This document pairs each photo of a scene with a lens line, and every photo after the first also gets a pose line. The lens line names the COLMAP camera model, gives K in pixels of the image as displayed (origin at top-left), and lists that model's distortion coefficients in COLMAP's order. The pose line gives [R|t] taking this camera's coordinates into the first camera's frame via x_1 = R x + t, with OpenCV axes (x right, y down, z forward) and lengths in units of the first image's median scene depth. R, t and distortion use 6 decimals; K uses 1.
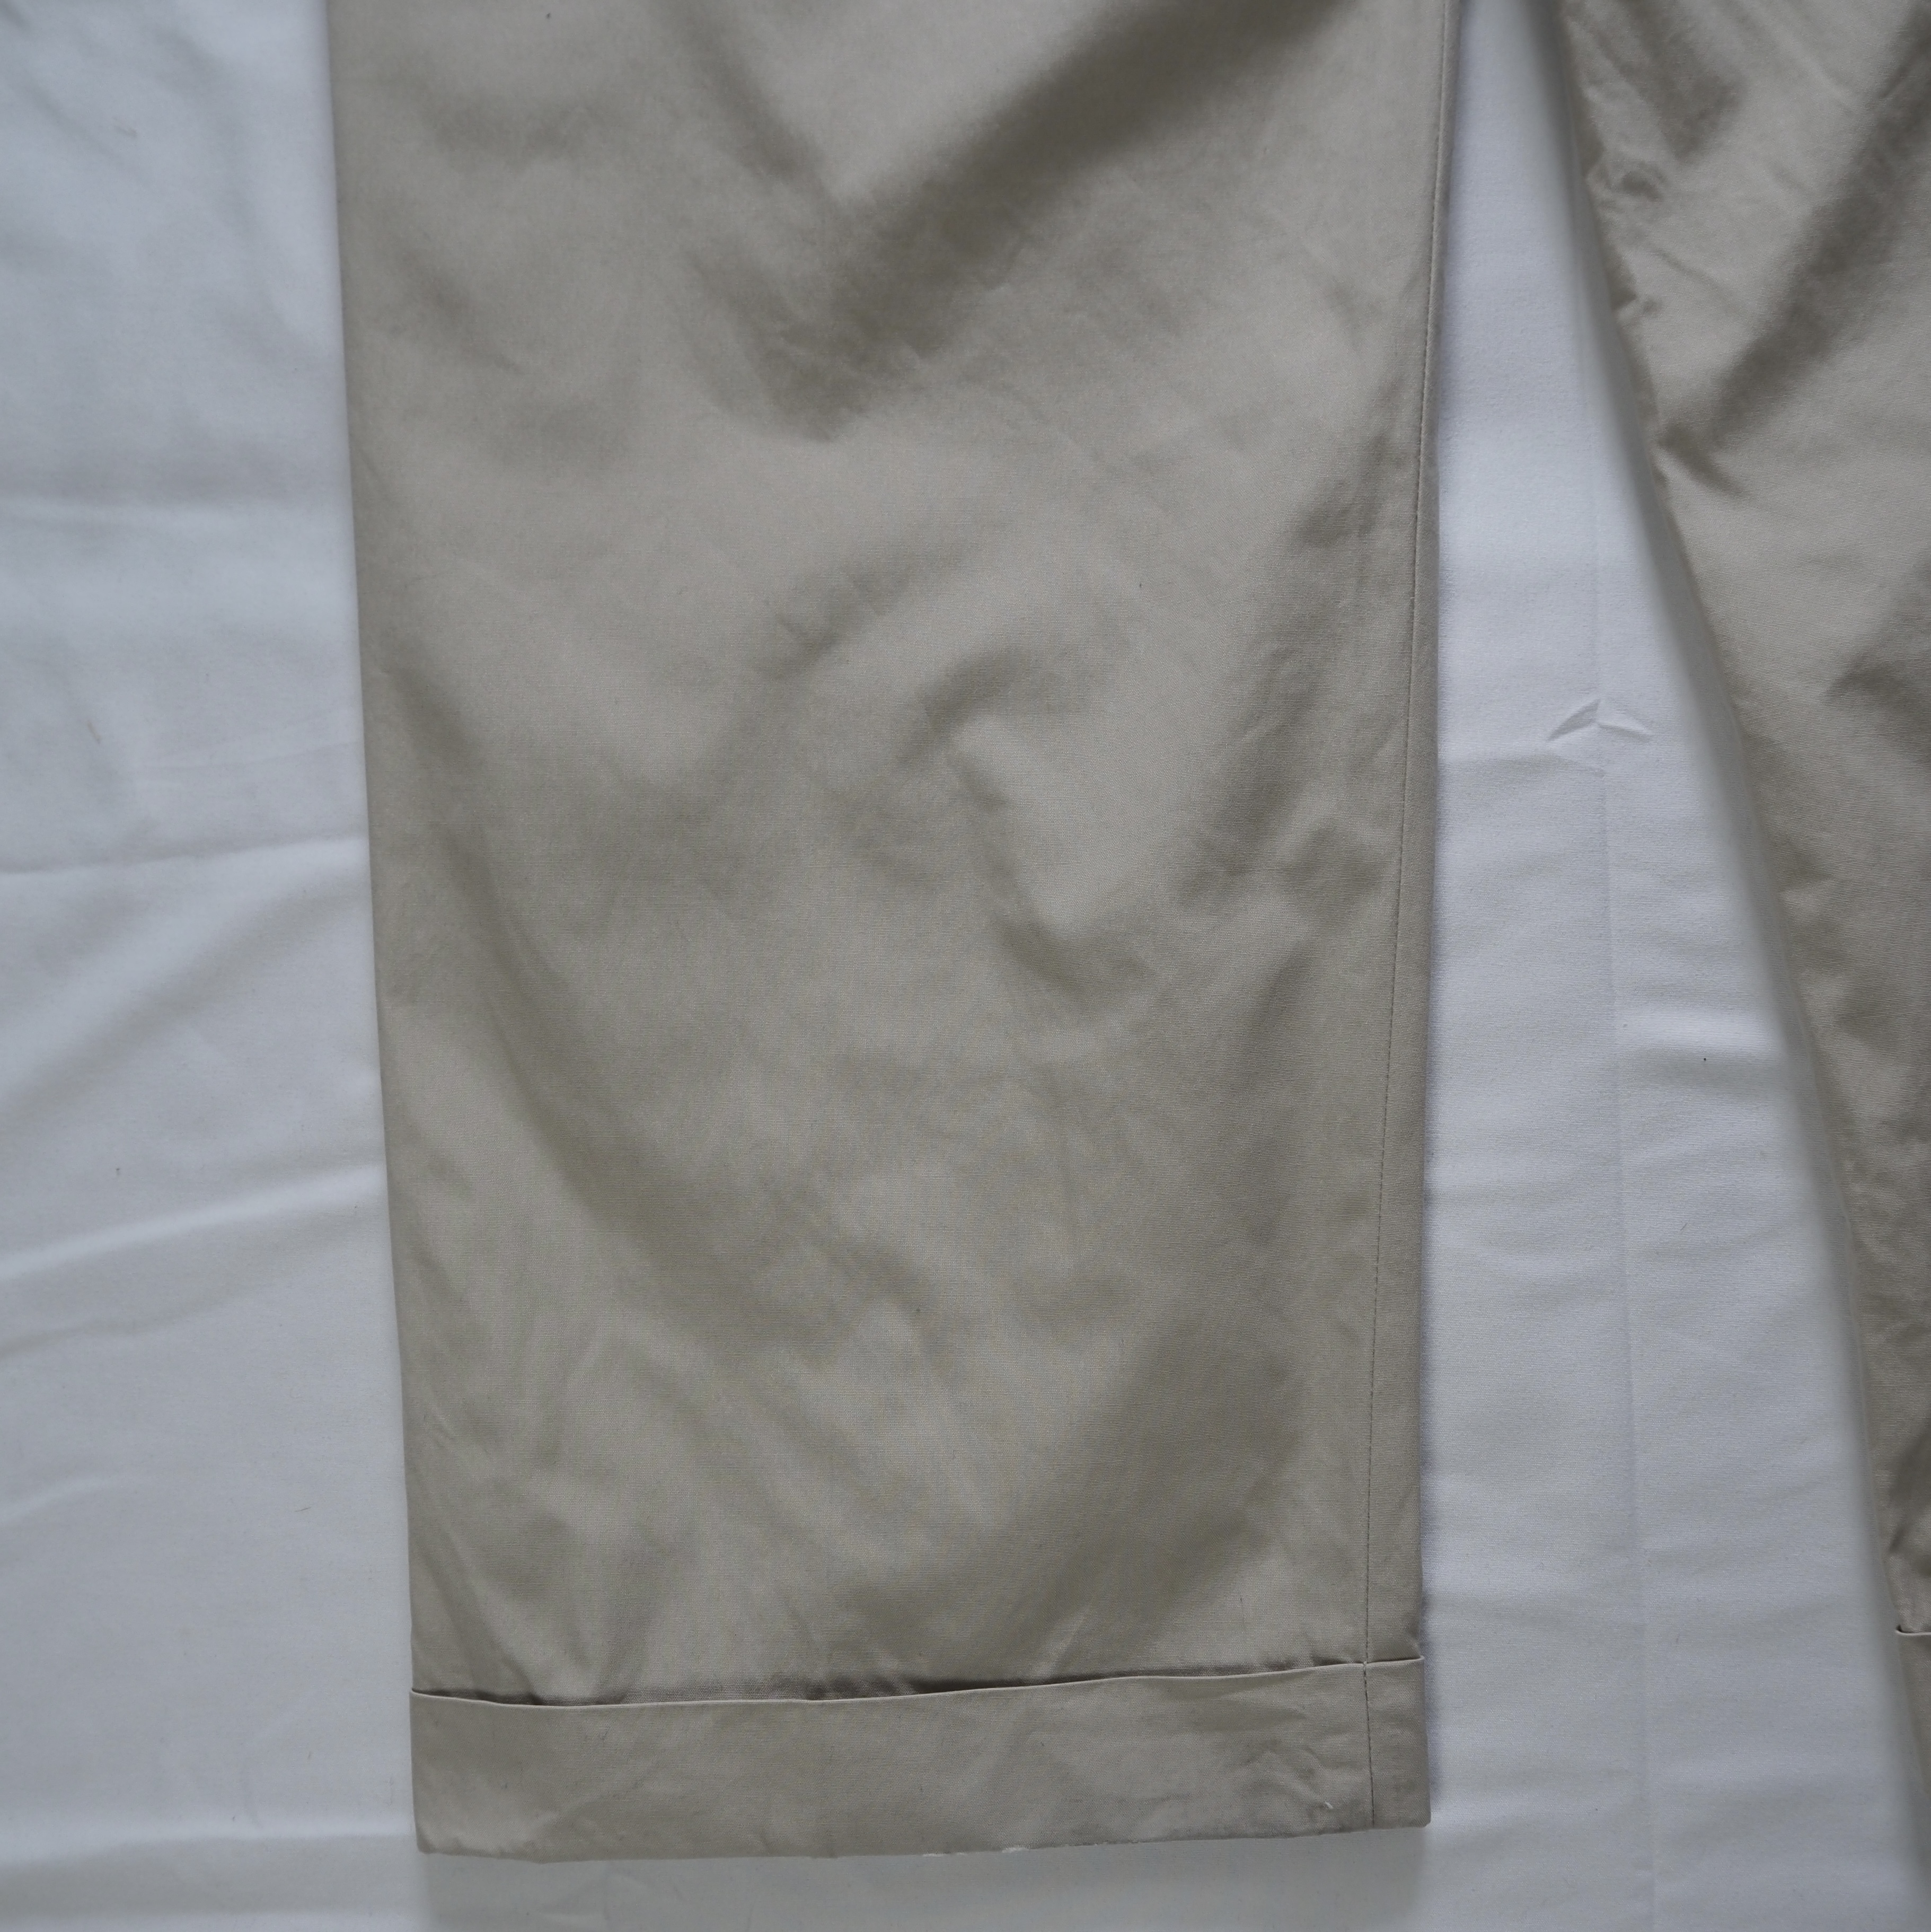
lens RADIAL K [[2222.3, 0, 964.3], [0, 2222.3, 1149.0], [0, 0, 1]] dist [-0.037101, 0.002838]
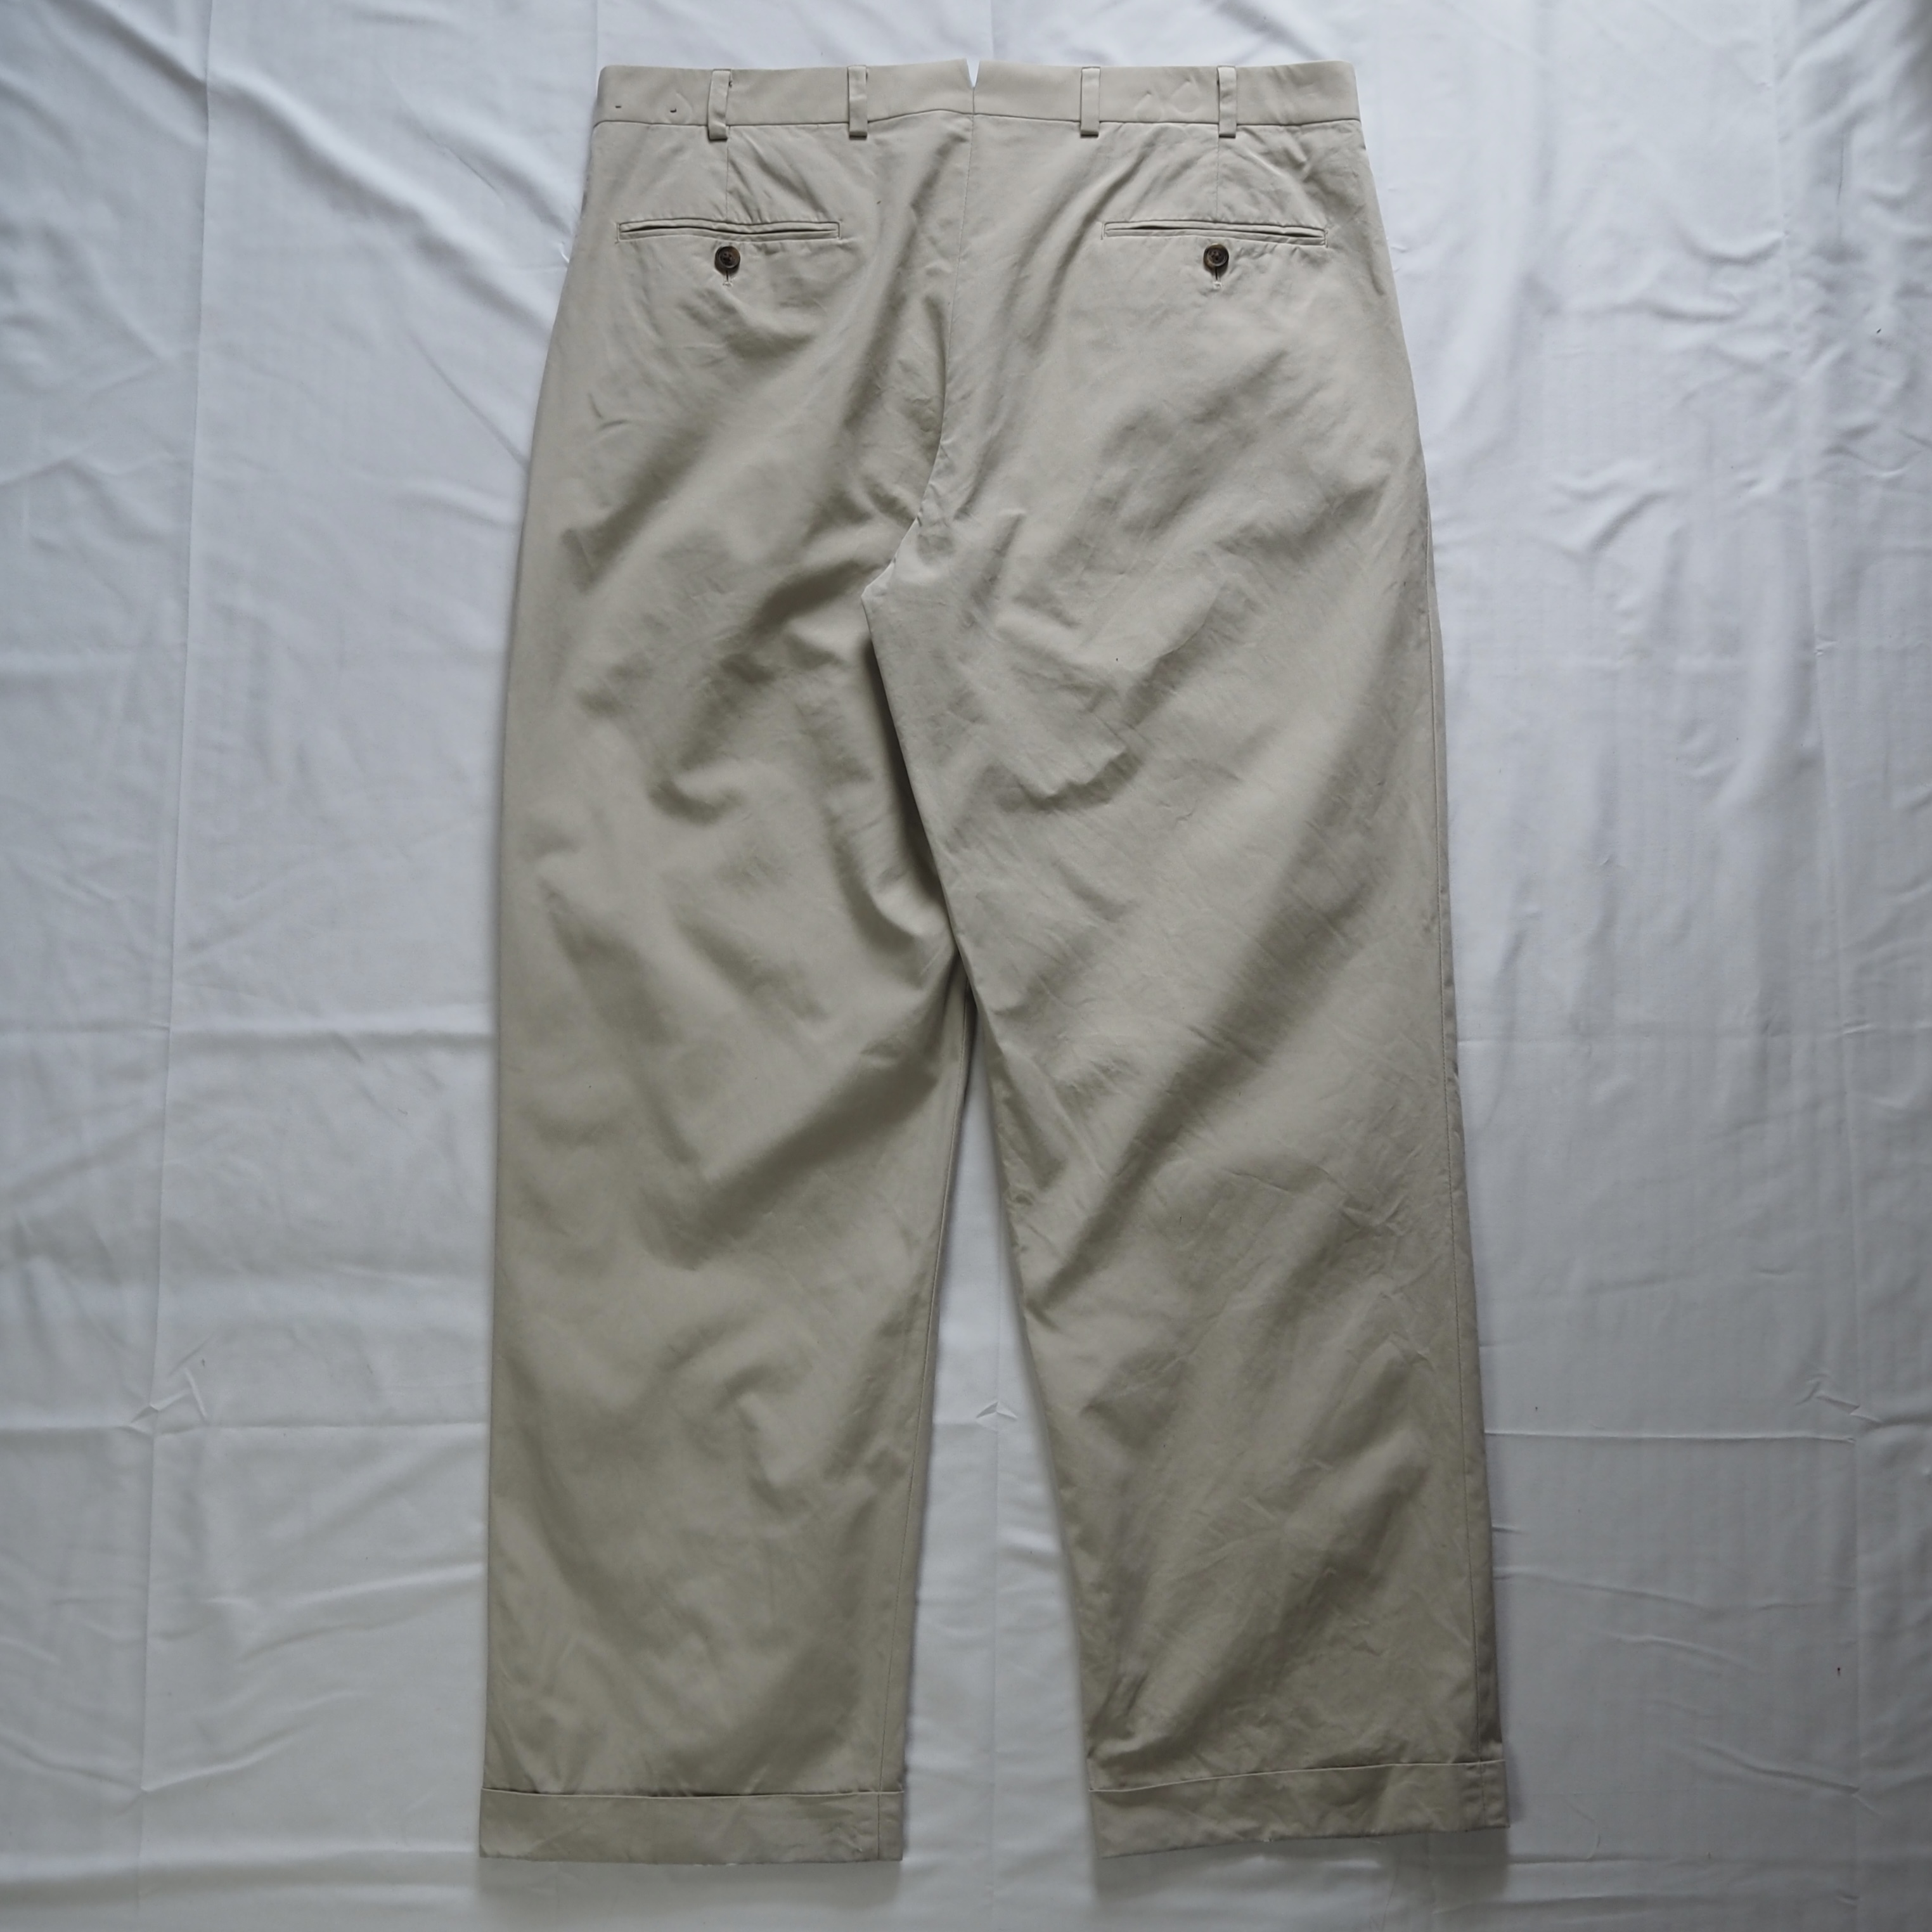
lens RADIAL K [[2563.2, 0, 967.3], [0, 2563.2, 1048.0], [0, 0, 1]] dist [-0.052696, 0.040061]
pose [[0.994920, 0.067275, 0.074891, 0.011706], [-0.057589, 0.990519, -0.124726, -0.240119], [-0.082572, 0.119779, 0.989361, -1.912600]]
